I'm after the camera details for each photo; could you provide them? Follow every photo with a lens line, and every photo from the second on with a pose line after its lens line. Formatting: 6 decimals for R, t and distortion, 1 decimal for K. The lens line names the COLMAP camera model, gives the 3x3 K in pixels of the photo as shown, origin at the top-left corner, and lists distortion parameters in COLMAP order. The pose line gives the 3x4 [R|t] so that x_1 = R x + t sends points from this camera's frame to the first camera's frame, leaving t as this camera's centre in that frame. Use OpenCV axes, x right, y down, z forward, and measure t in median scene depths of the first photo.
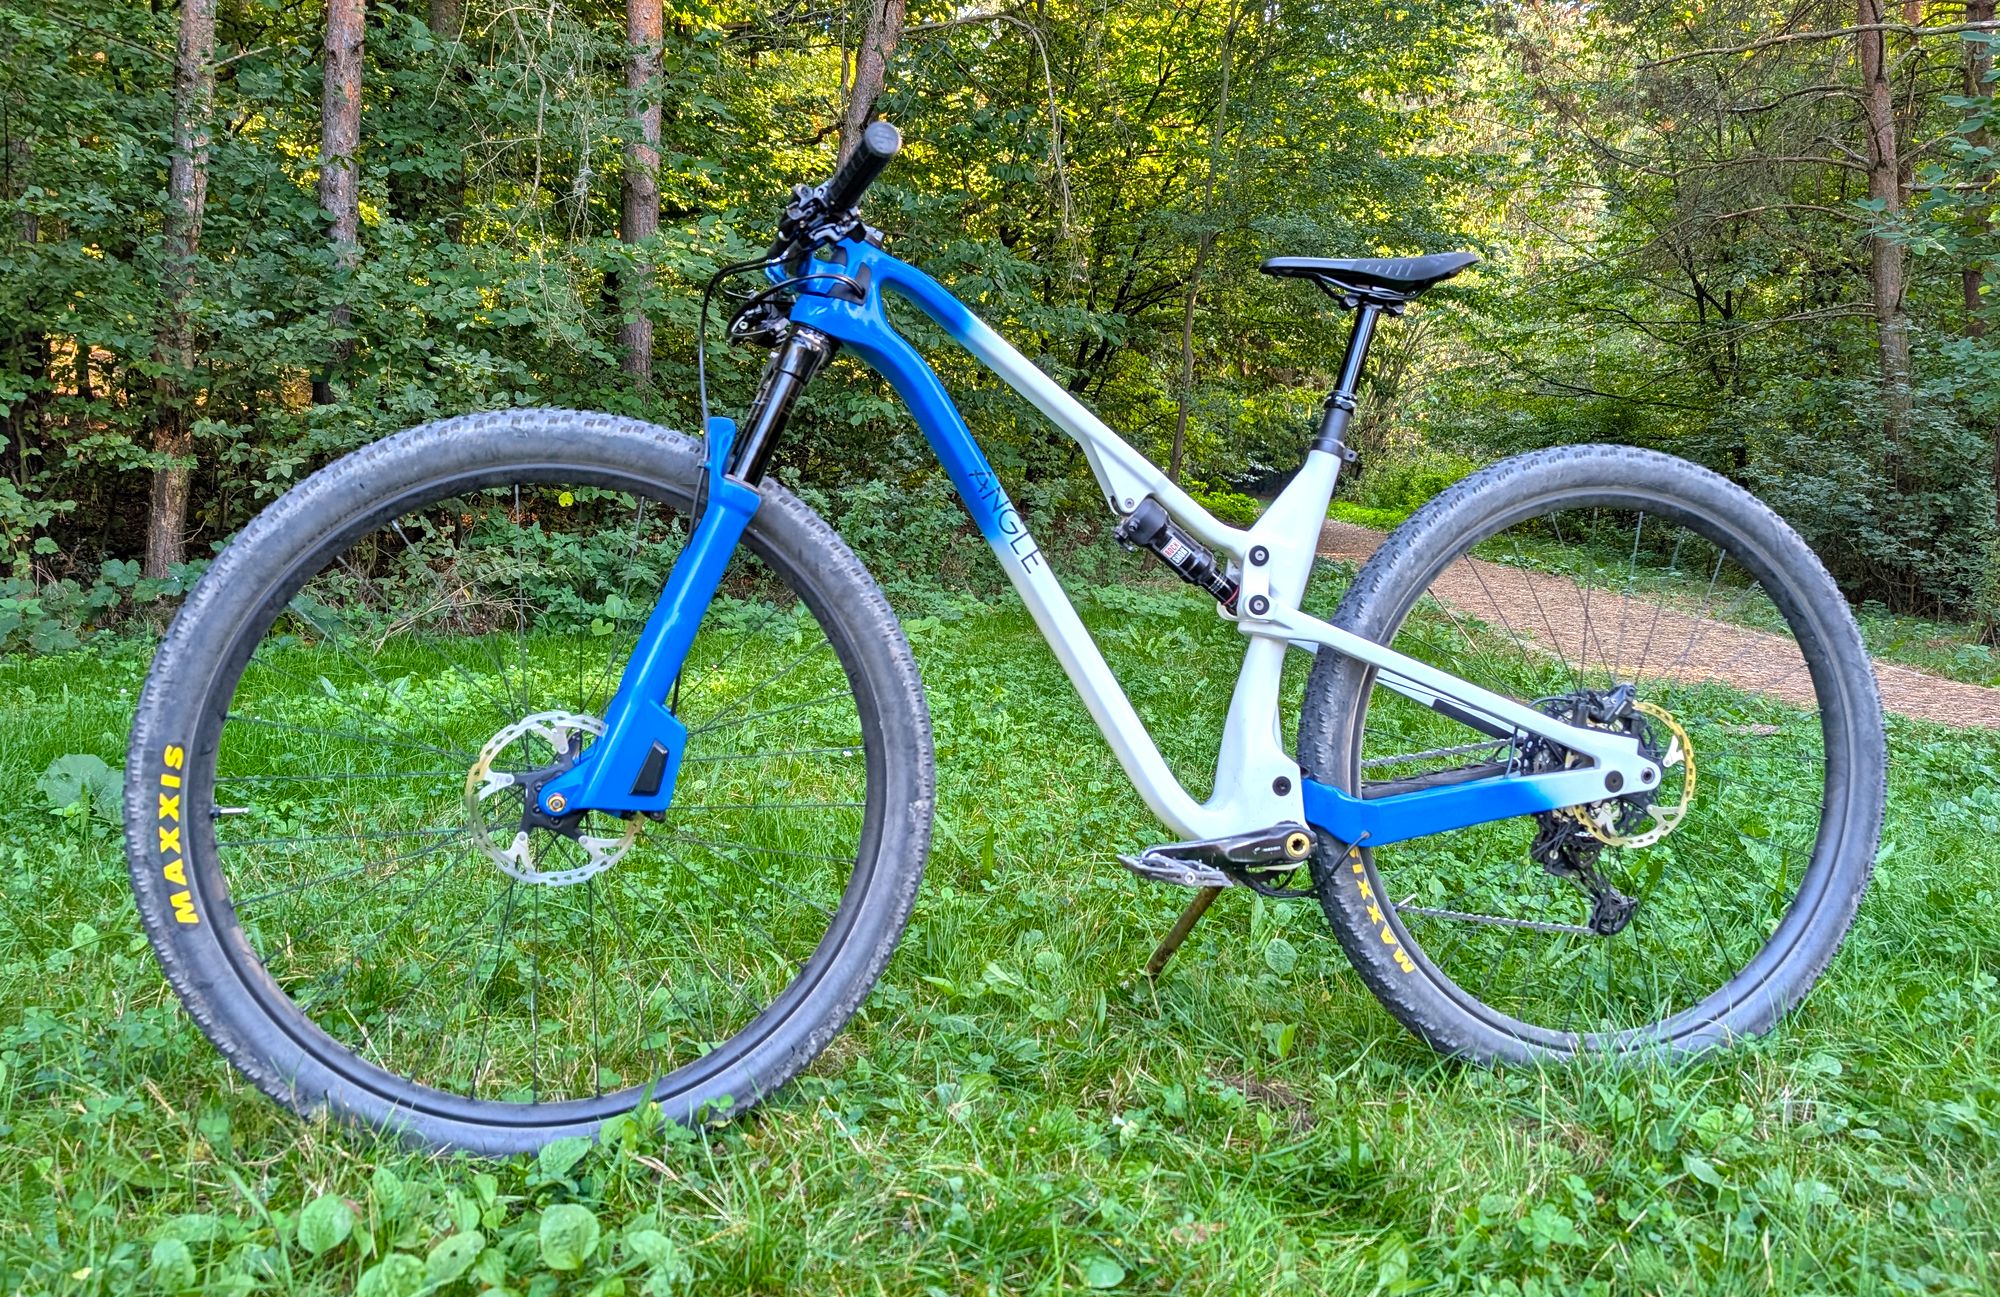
lens RADIAL K [[1604.1, 0, 1049.7], [0, 1604.1, 632.4], [0, 0, 1]] dist [0.011934, 0.004942]
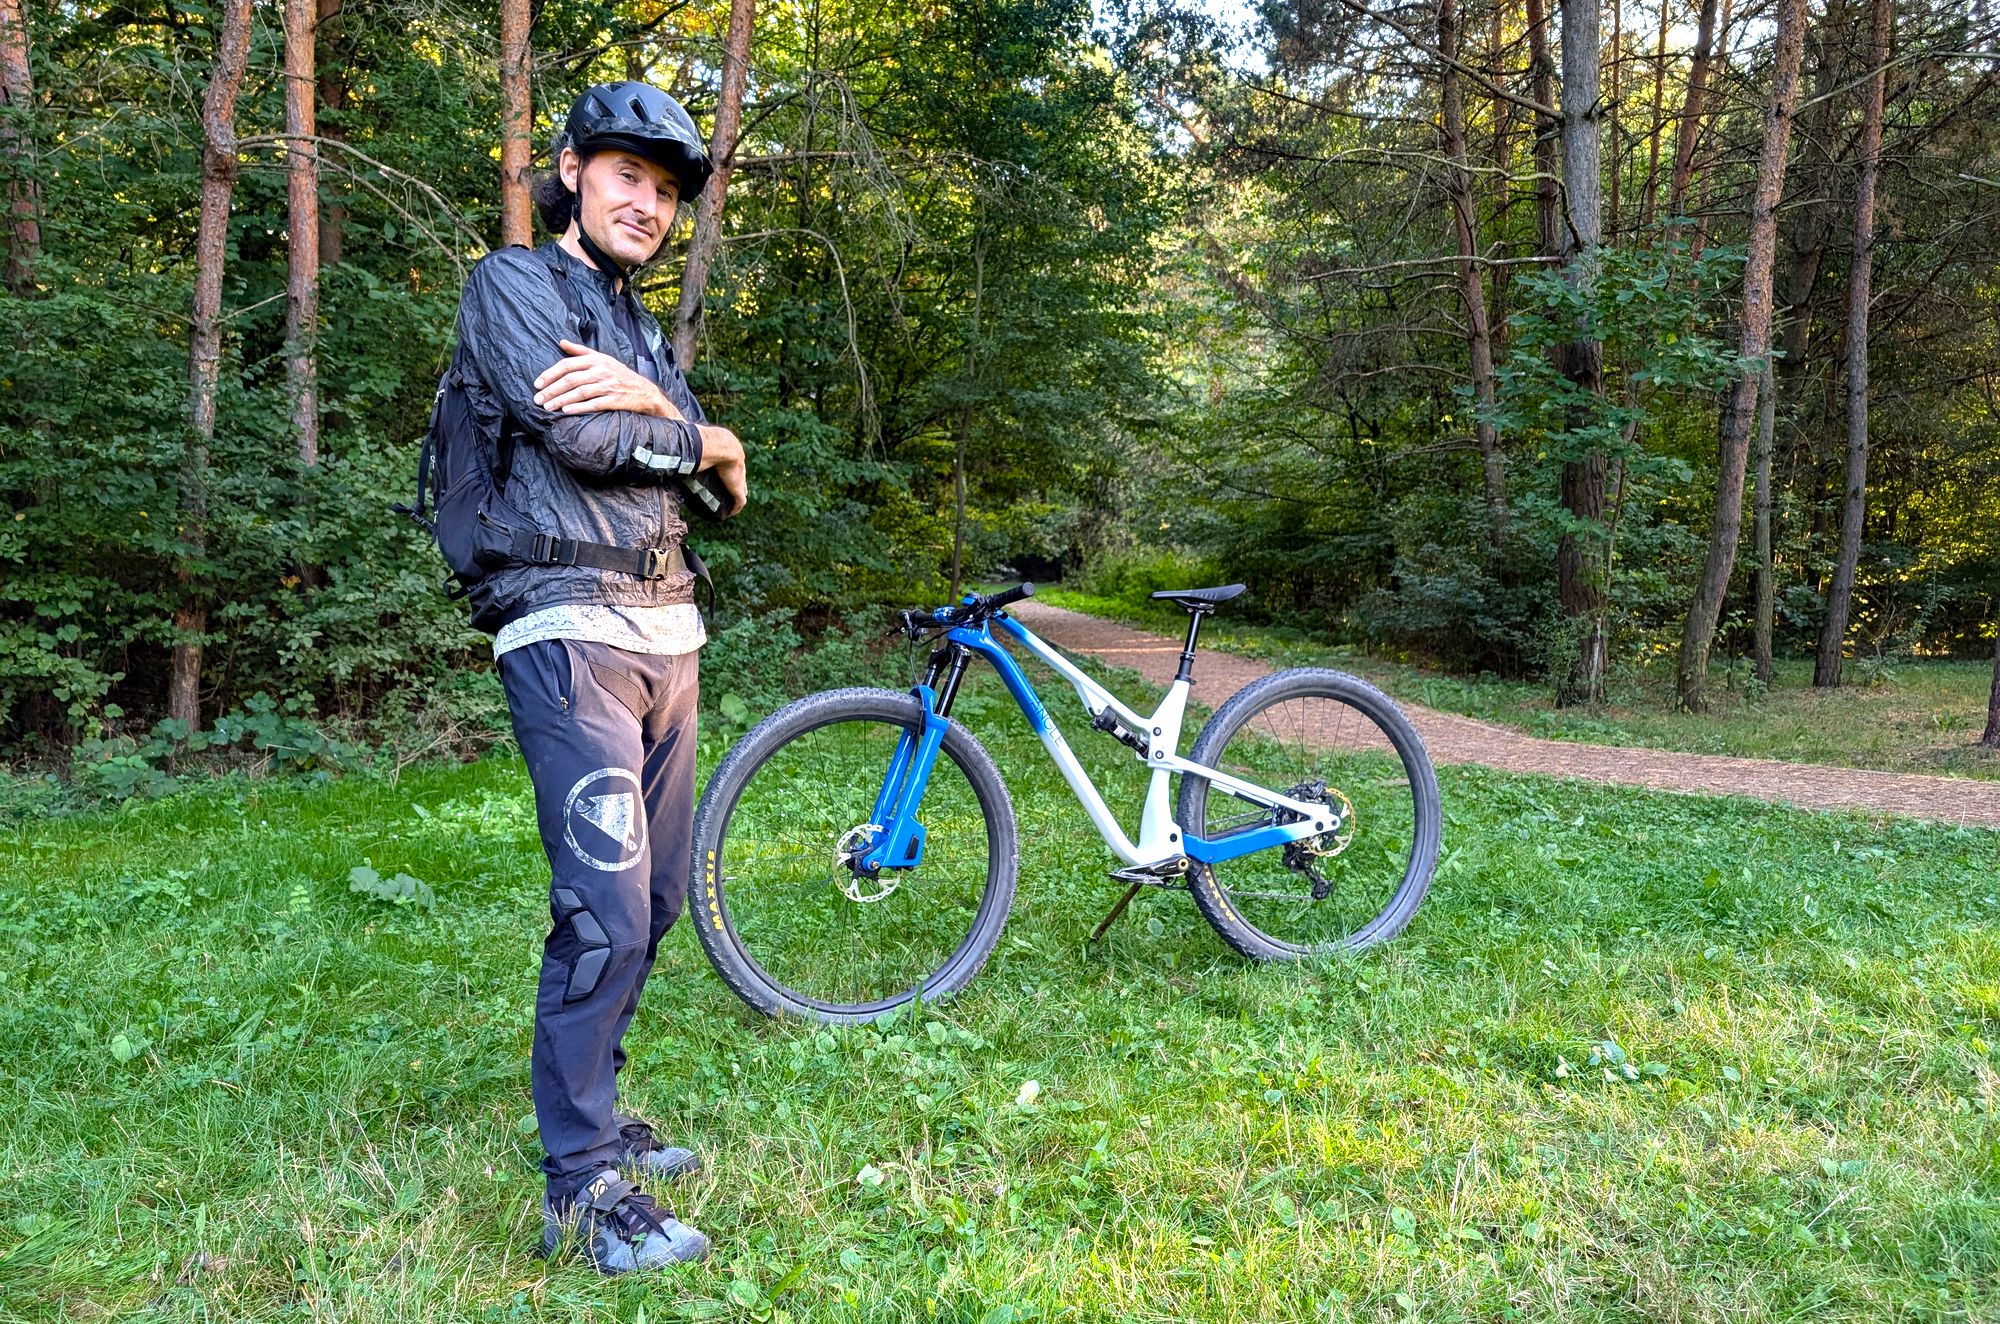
lens RADIAL K [[1604.7, 0, 1000.0], [0, 1604.7, 662.0], [0, 0, 1]] dist [0.069750, -0.103534]
pose [[0.986368, -0.045543, 0.158124, -0.388113], [0.048464, 0.998717, -0.014665, -0.111876], [-0.157253, 0.022128, 0.987310, -1.030797]]
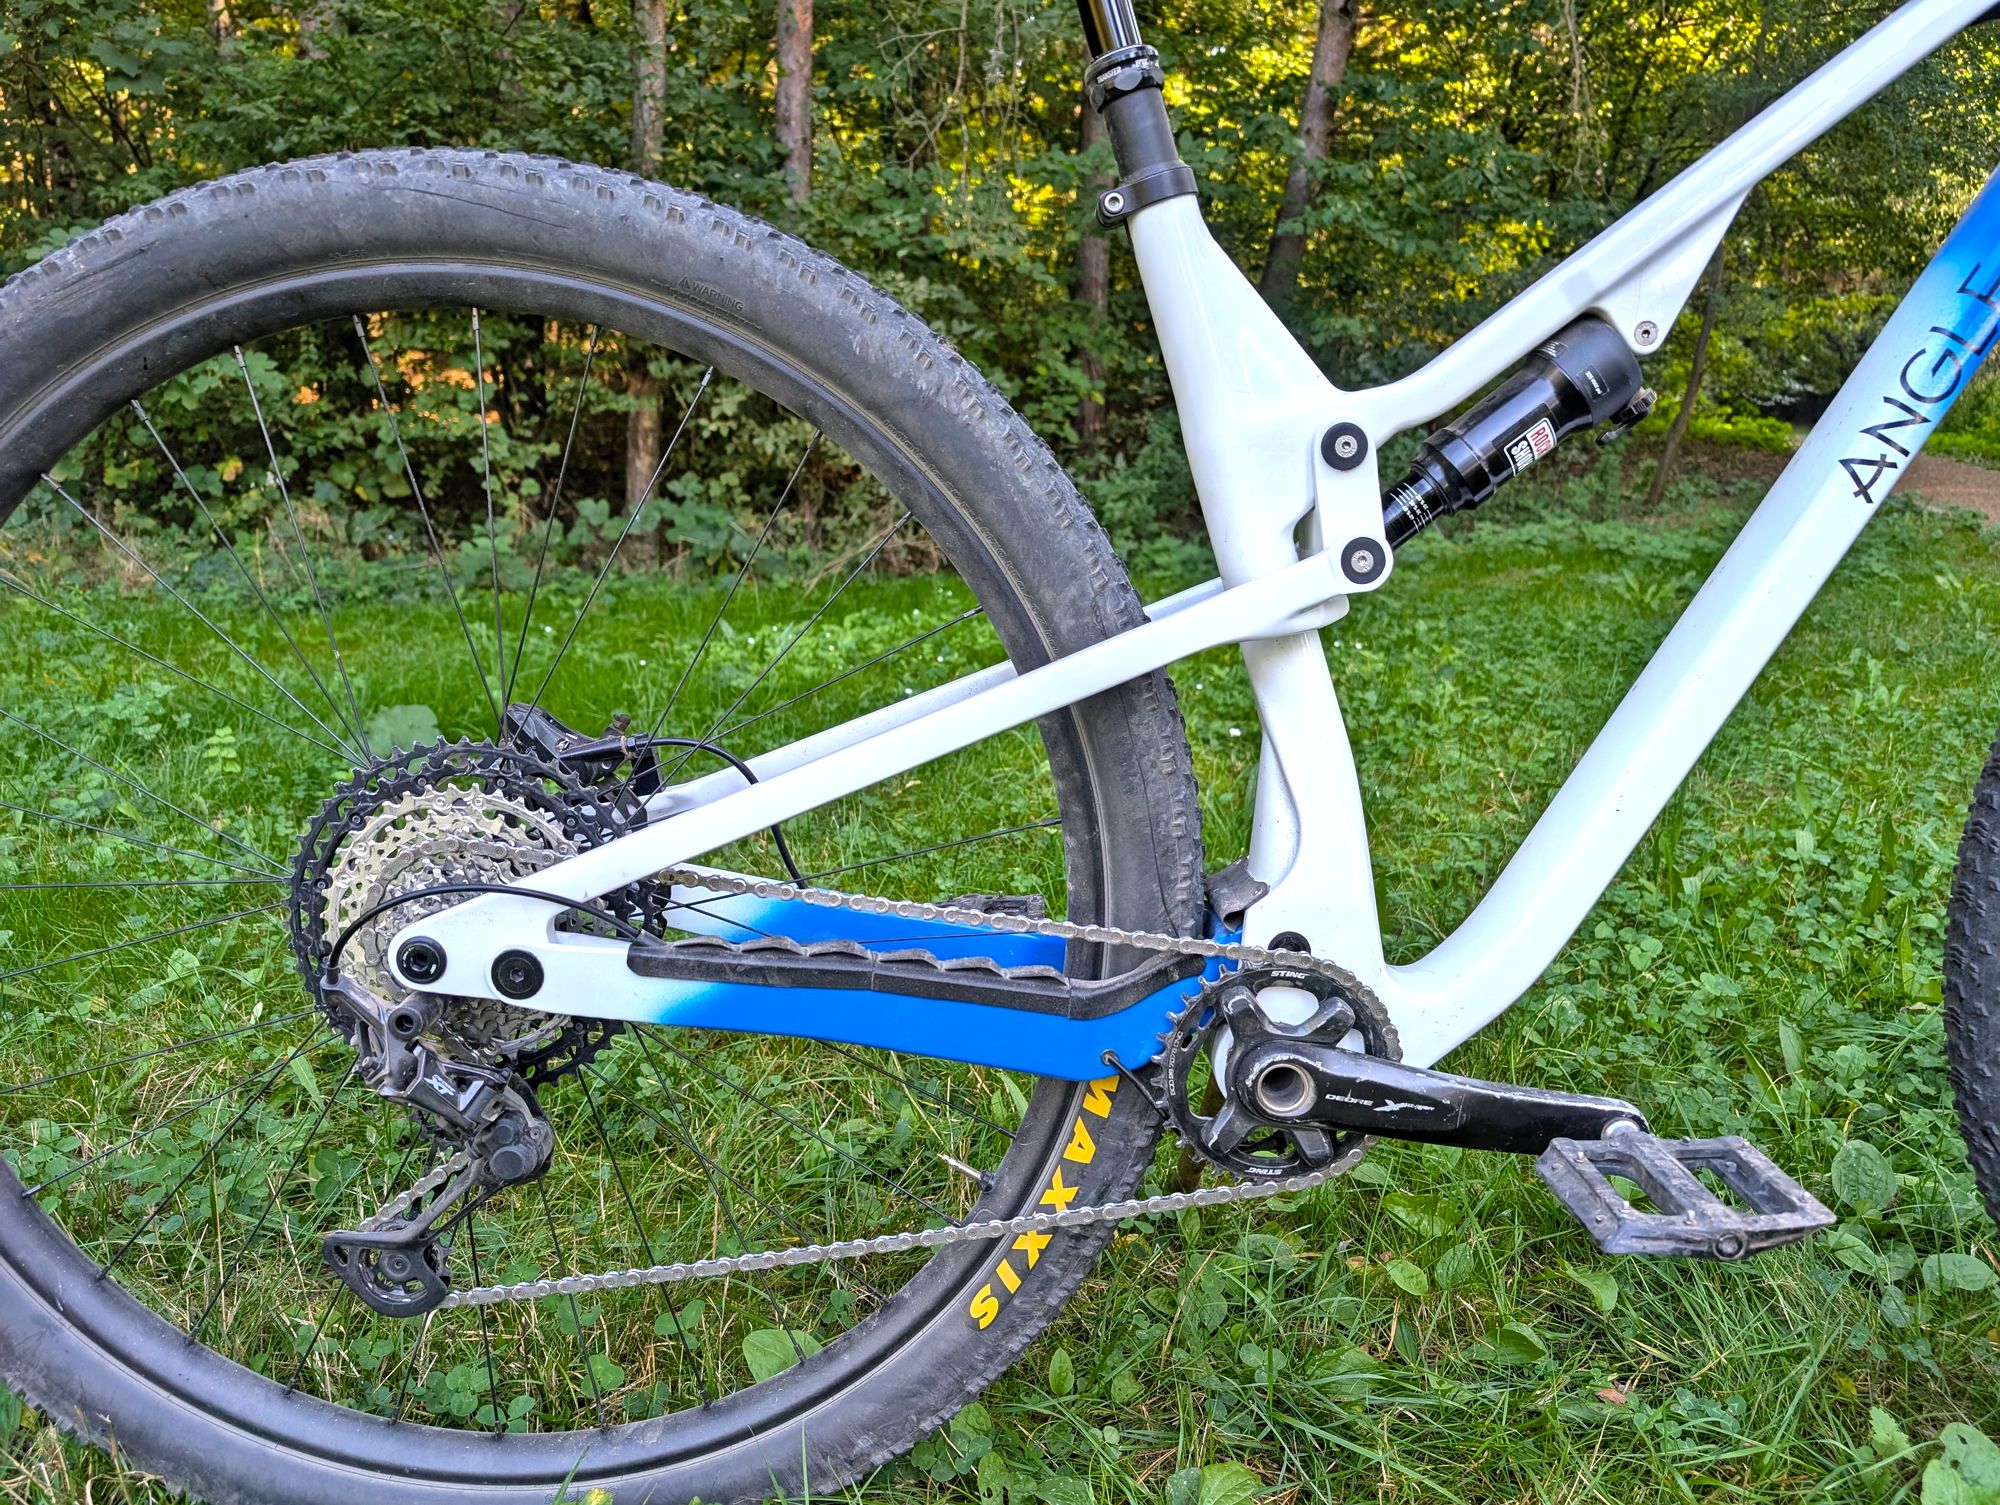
lens RADIAL K [[1465.5, 0, 1027.2], [0, 1465.5, 751.8], [0, 0, 1]] dist [0.034481, -0.046871]
pose [[0.944245, 0.048674, -0.325625, 0.030602], [-0.007856, 0.992061, 0.125510, -0.013299], [0.329149, -0.115954, 0.937132, 0.506092]]
